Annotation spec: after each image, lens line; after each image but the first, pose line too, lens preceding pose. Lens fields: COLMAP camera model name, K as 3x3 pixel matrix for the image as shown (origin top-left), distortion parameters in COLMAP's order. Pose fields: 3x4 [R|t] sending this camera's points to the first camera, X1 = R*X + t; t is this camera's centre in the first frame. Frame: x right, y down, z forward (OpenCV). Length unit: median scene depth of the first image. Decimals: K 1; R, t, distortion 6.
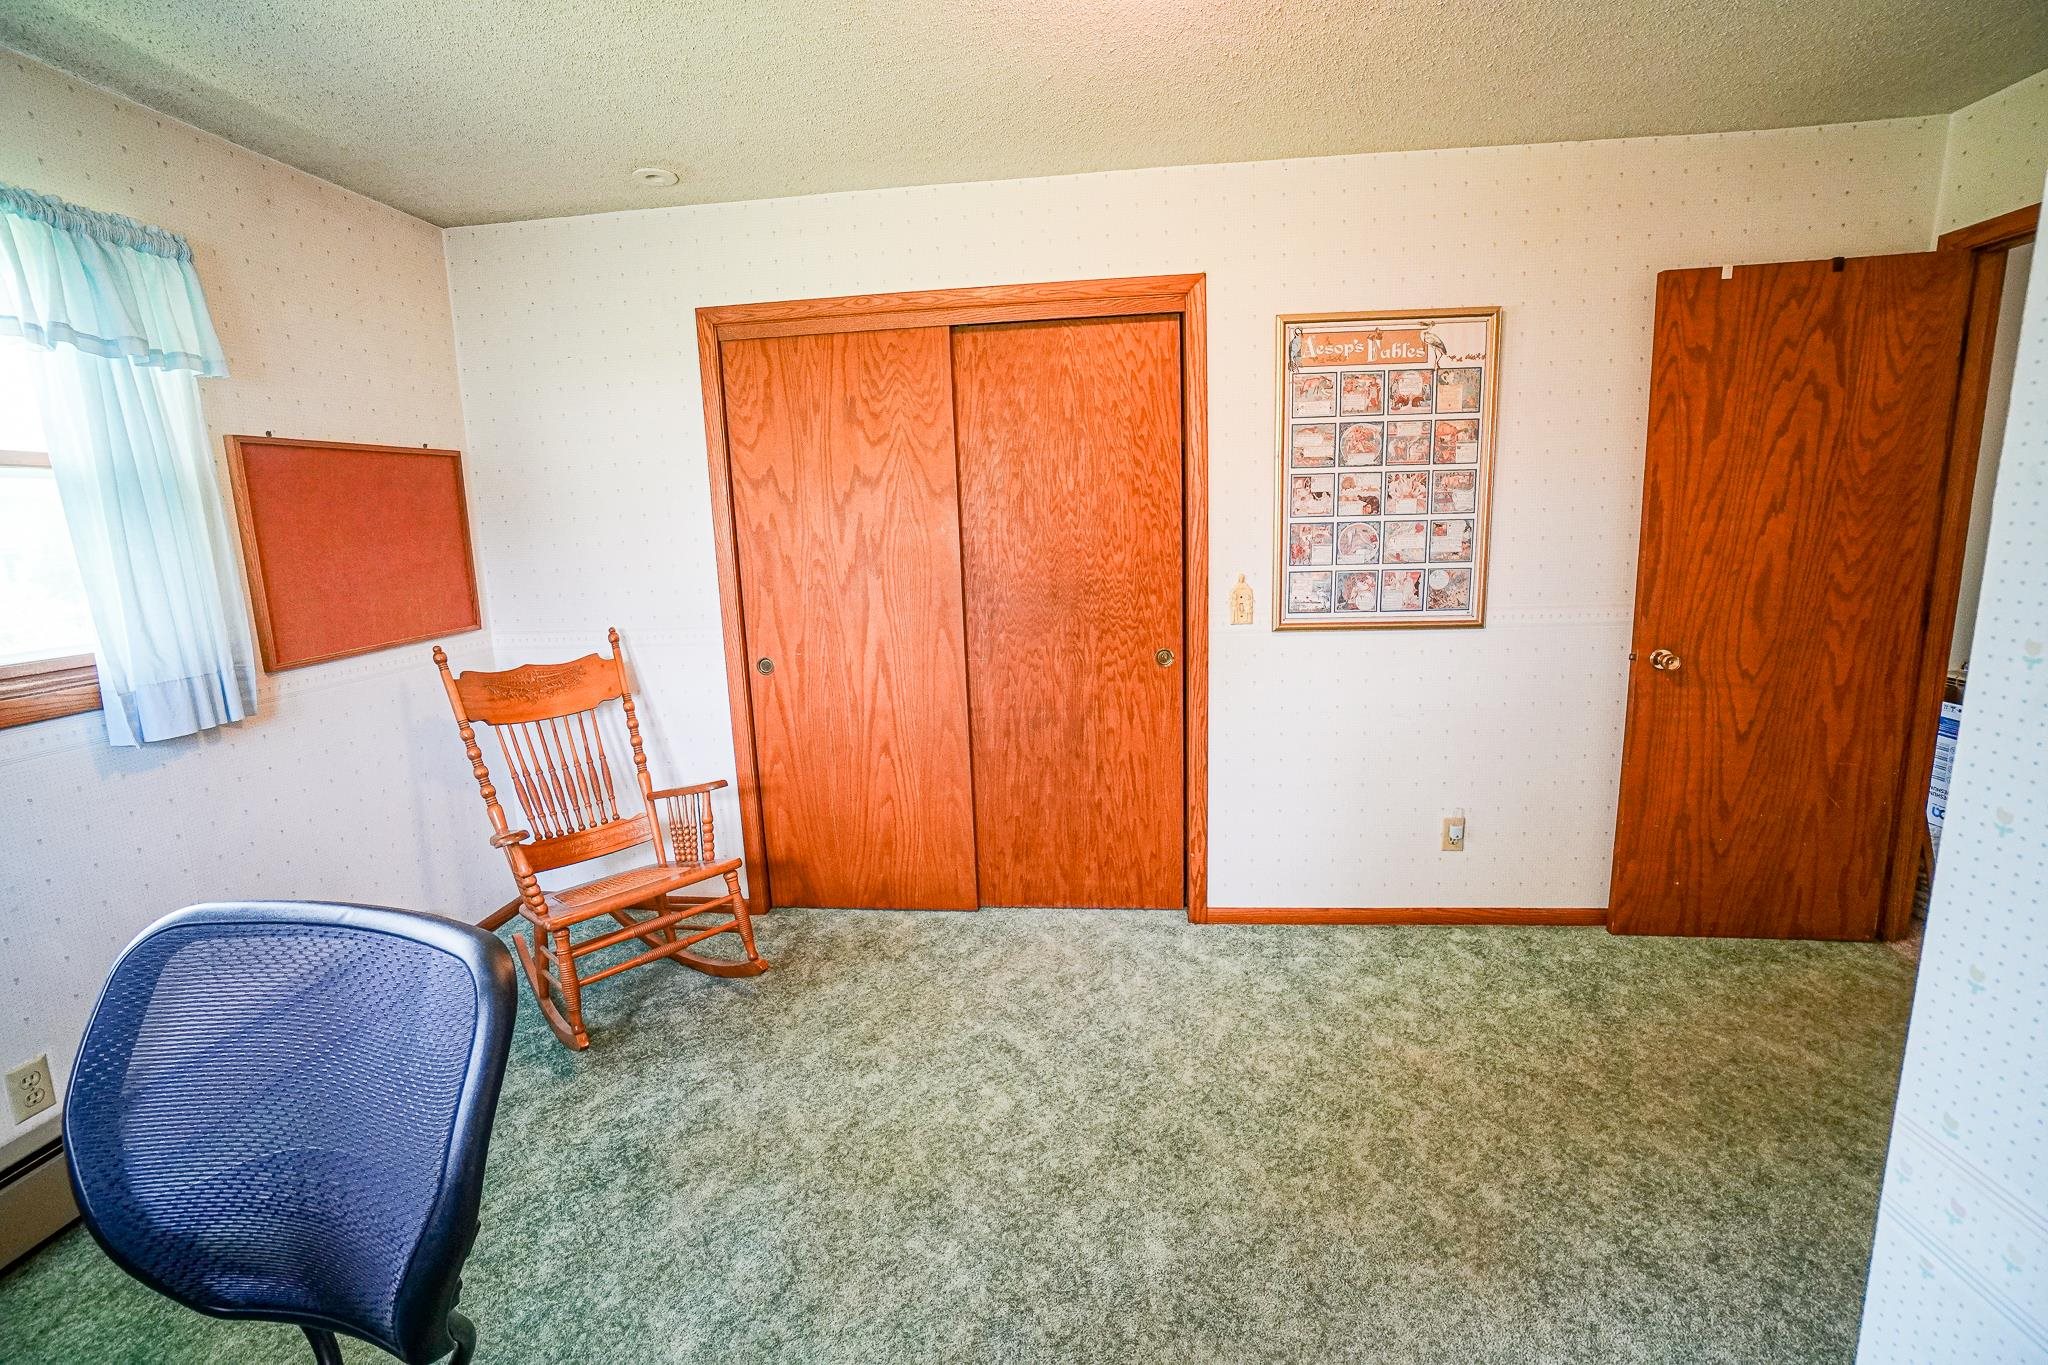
lens RADIAL K [[897.2, 0, 1004.8], [0, 897.2, 662.0], [0, 0, 1]] dist [-0.068020, 0.023795]
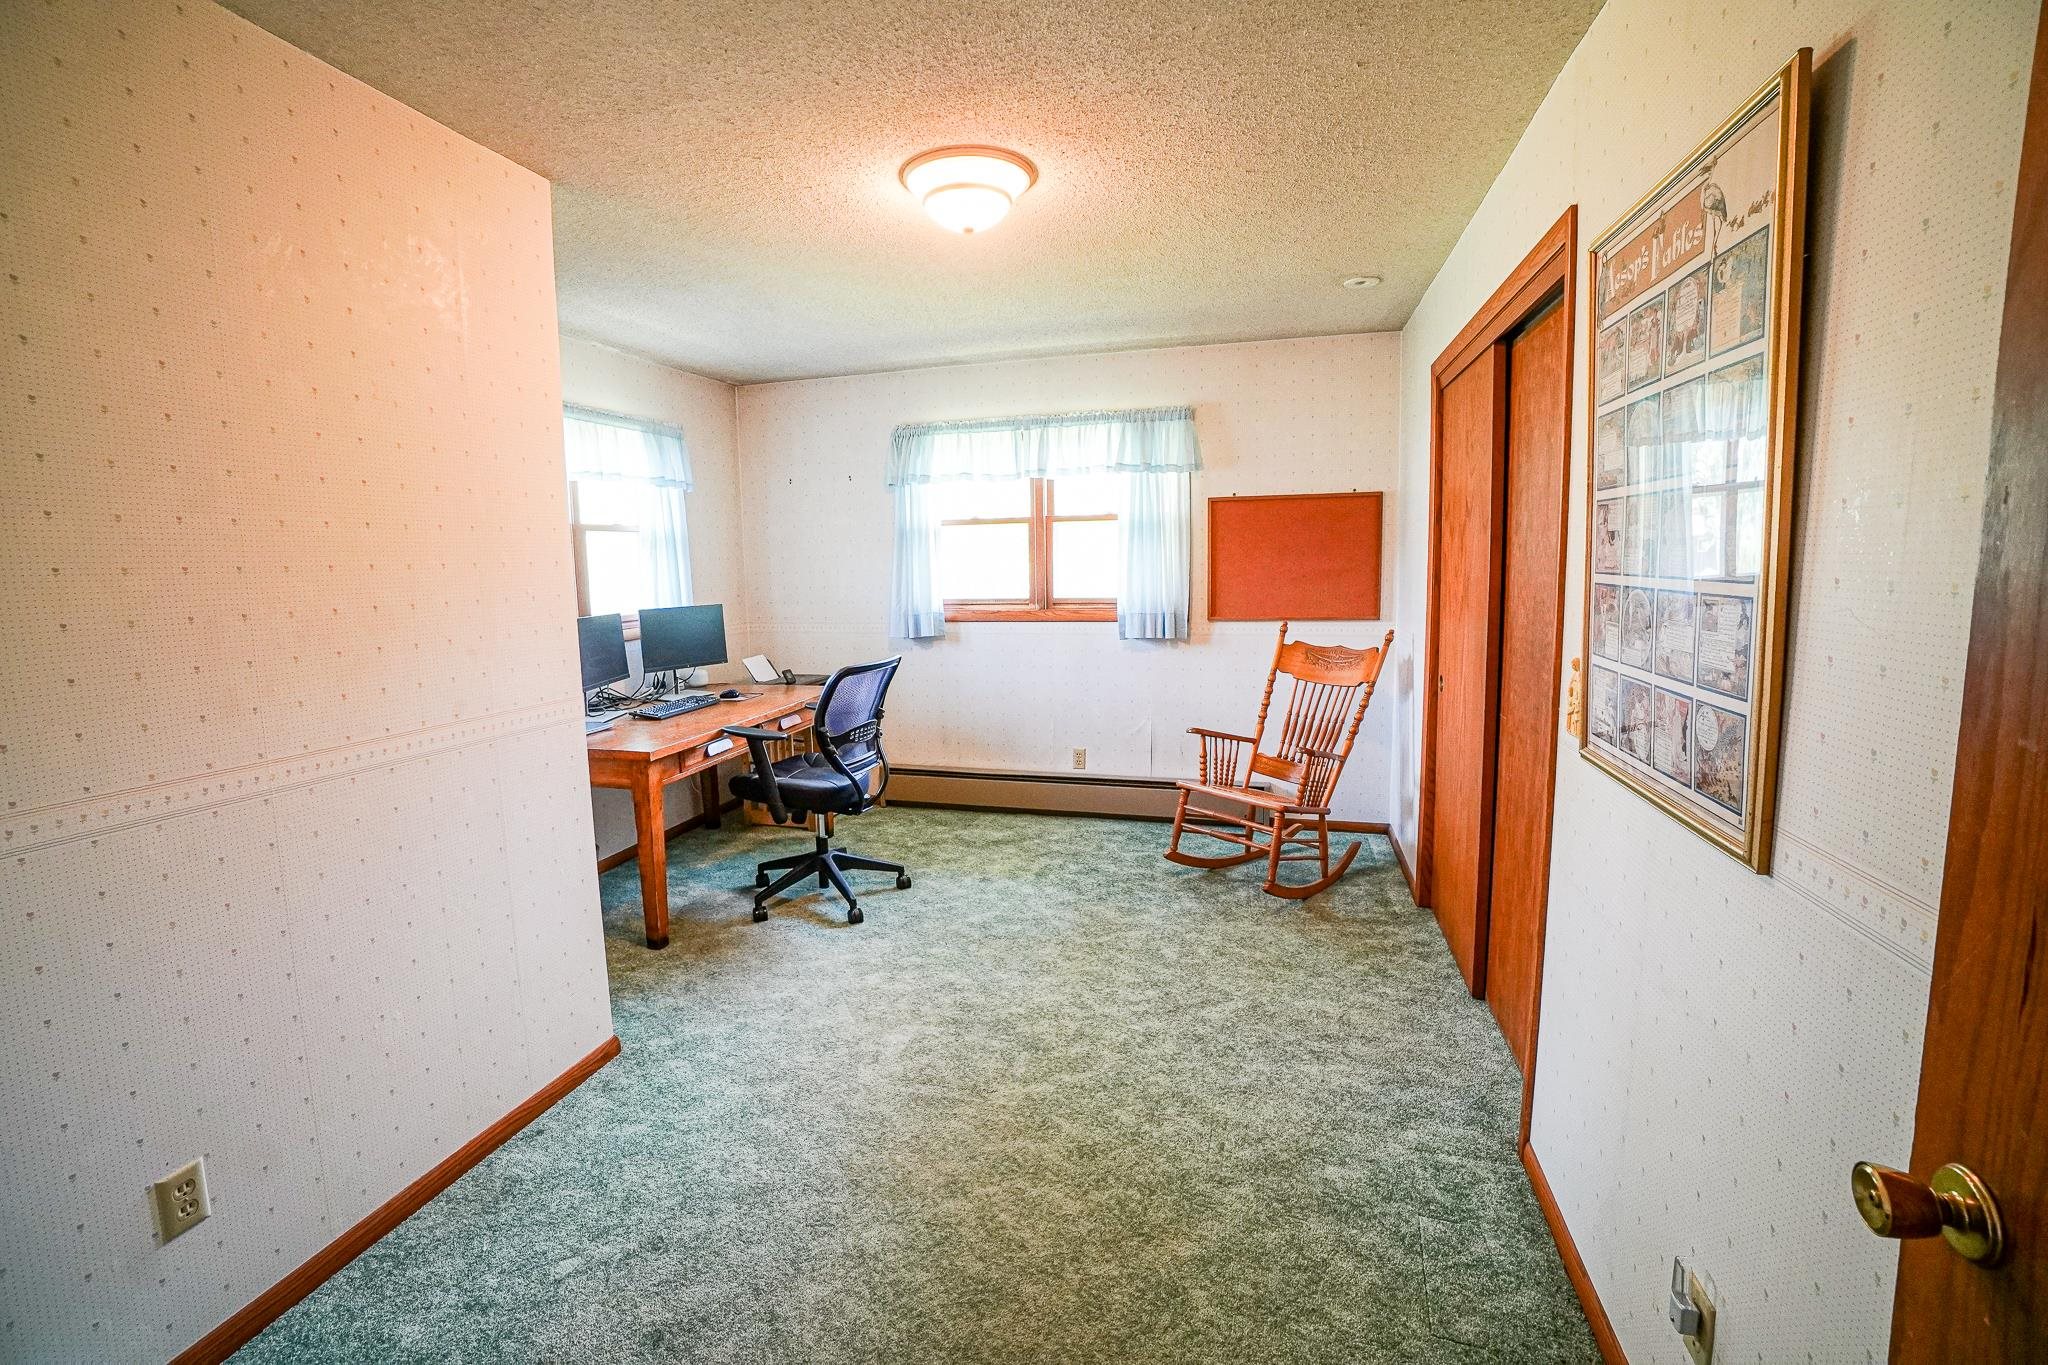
lens RADIAL K [[897.2, 0, 1004.8], [0, 897.2, 662.0], [0, 0, 1]] dist [-0.068020, 0.023795]
pose [[-0.168180, 0.152347, -0.973913, 1.134422], [-0.139278, 0.974402, 0.176475, -0.179292], [0.975867, 0.165324, -0.142656, 0.831795]]
